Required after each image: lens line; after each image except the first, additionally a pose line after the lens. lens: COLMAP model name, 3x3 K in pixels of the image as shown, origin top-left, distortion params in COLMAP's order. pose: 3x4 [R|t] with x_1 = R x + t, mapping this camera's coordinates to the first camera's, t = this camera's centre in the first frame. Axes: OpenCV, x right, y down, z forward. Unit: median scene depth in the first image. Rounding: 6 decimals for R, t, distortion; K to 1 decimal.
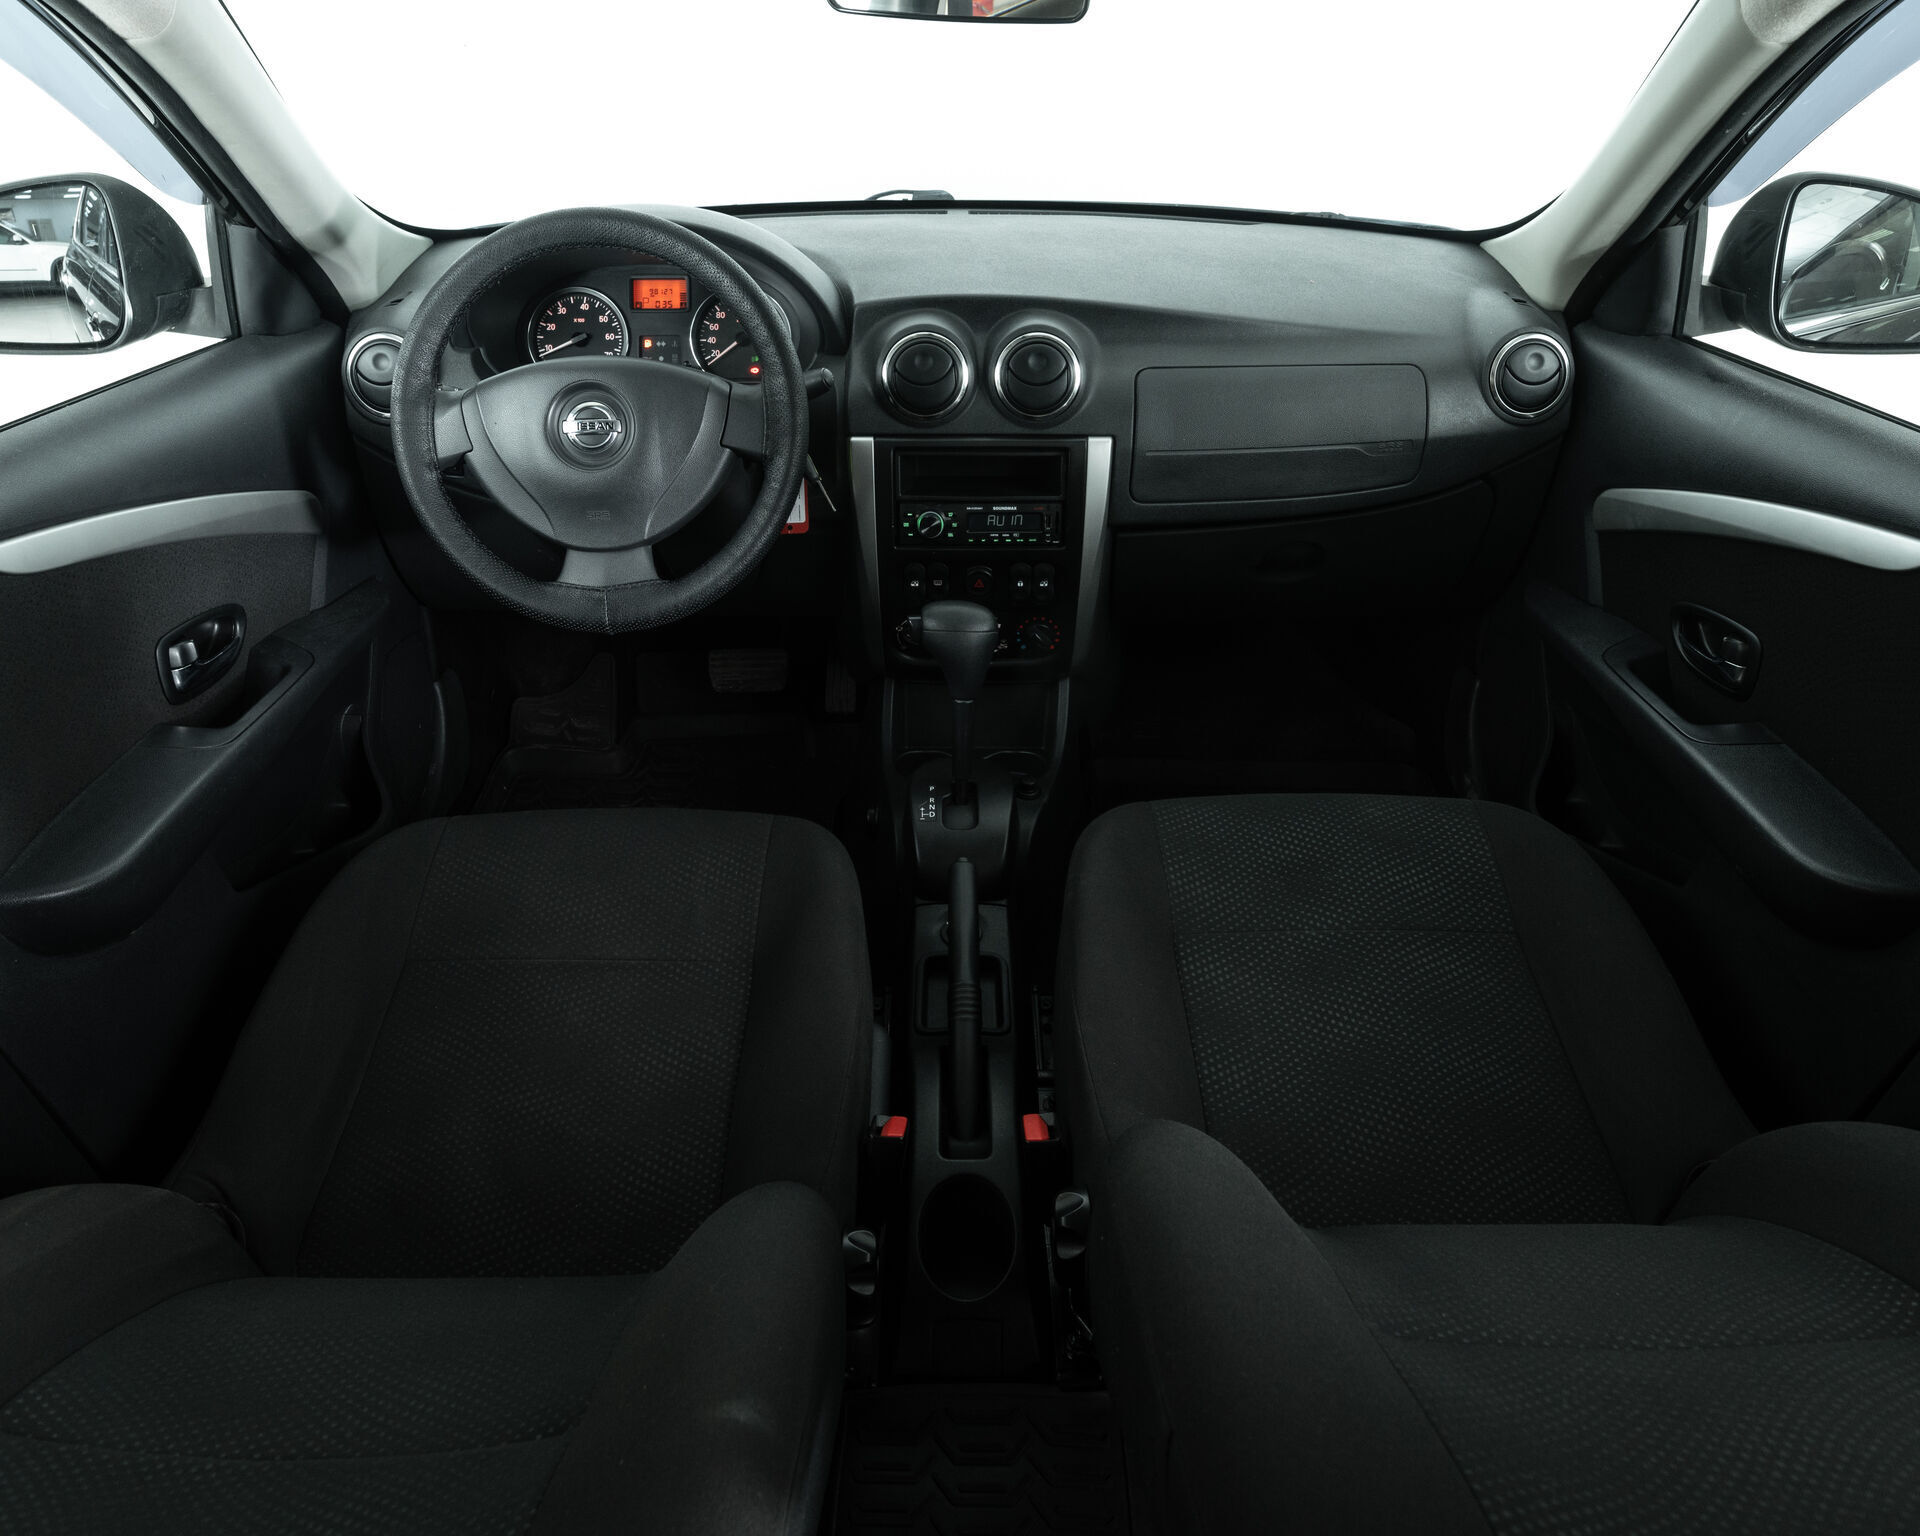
lens RADIAL K [[1396.3, 0, 967.9], [0, 1396.3, 763.4], [0, 0, 1]] dist [-0.002797, -0.011887]
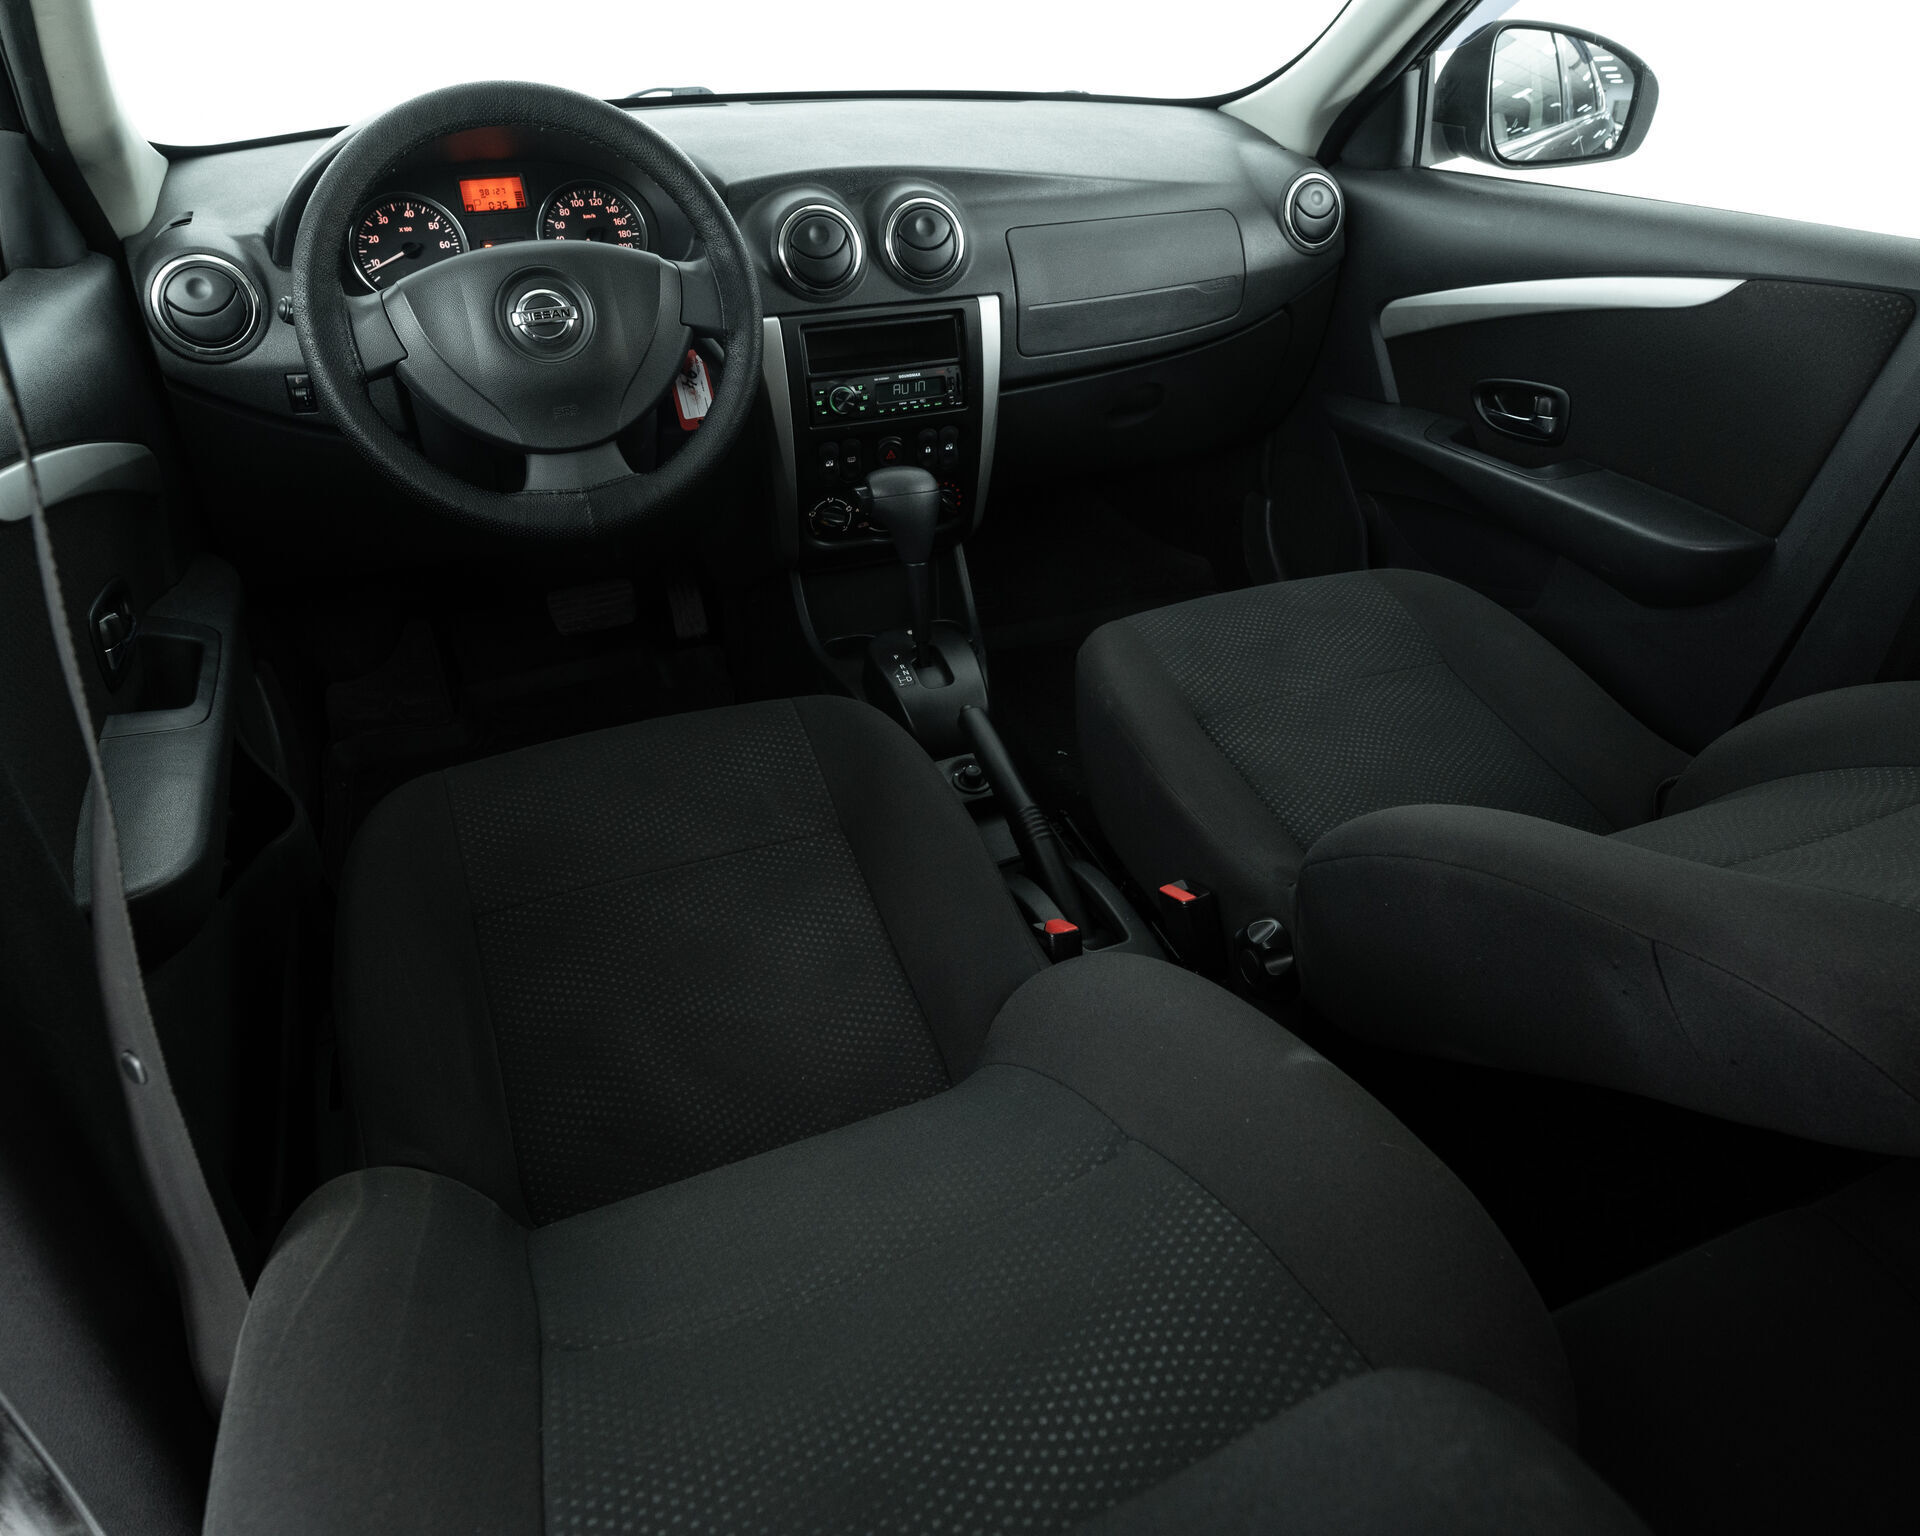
lens RADIAL K [[1396.3, 0, 1052.2], [0, 1396.3, 754.4], [0, 0, 1]] dist [-0.002797, -0.011887]
pose [[0.909929, -0.210130, 0.357595, -0.304945], [0.203241, 0.977456, 0.057210, 0.052631], [-0.361555, 0.020621, 0.932123, 0.009634]]
